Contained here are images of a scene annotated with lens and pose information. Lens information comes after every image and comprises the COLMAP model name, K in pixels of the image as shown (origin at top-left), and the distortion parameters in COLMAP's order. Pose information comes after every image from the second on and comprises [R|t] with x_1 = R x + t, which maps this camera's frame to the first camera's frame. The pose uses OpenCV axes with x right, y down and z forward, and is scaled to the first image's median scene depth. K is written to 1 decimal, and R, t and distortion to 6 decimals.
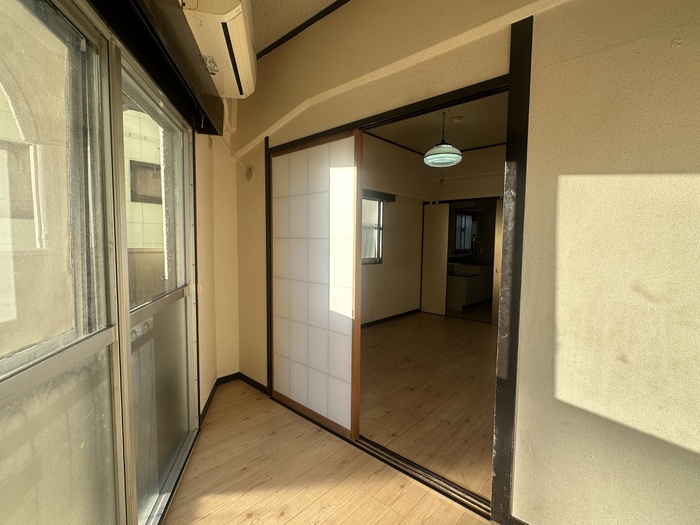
lens RADIAL K [[332.3, 0, 348.1], [0, 332.3, 264.0], [0, 0, 1]] dist [-0.004775, 0.000508]
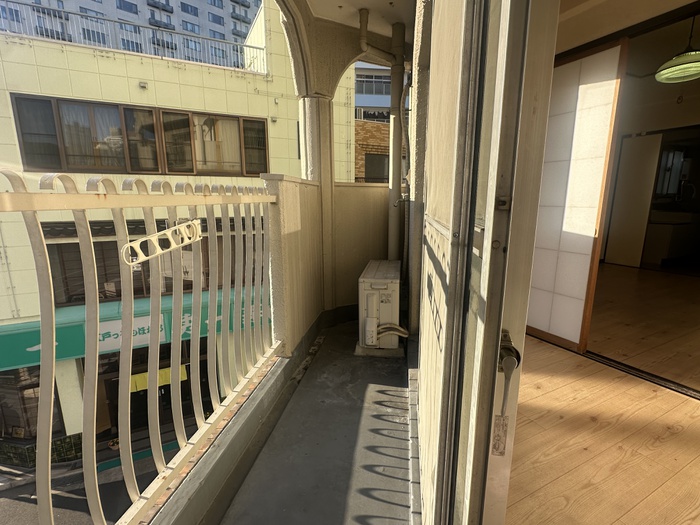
lens RADIAL K [[332.3, 0, 352.2], [0, 332.3, 262.6], [0, 0, 1]] dist [-0.004775, 0.000508]
pose [[0.935633, 0.053042, -0.348967, -0.110848], [-0.010730, 0.992462, 0.122083, 0.042658], [0.352812, -0.110481, 0.929149, -0.075974]]
